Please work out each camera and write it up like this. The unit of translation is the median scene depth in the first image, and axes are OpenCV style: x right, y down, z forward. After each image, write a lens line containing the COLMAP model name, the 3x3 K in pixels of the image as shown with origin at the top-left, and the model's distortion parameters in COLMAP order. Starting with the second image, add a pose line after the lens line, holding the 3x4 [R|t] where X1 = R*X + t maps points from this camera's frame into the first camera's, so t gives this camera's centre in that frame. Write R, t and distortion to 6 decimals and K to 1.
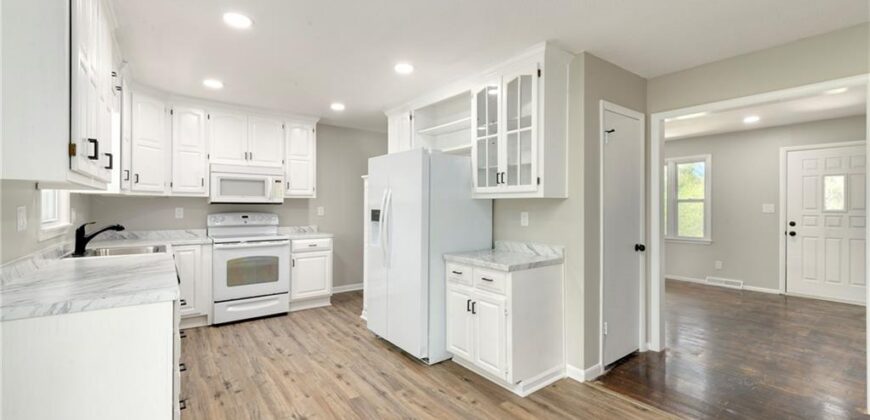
lens RADIAL K [[360.8, 0, 449.7], [0, 360.8, 203.9], [0, 0, 1]] dist [0.000113, -0.000114]
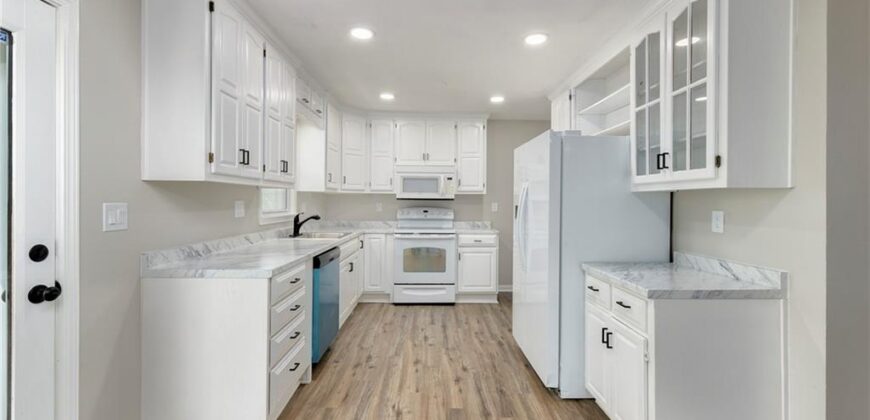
lens RADIAL K [[367.4, 0, 387.8], [0, 367.4, 198.0], [0, 0, 1]] dist [0.012869, -0.000050]
pose [[0.808492, -0.002252, -0.588503, 0.084903], [-0.000721, 0.999988, -0.004817, 0.002032], [0.588507, 0.004319, 0.808480, 0.073267]]
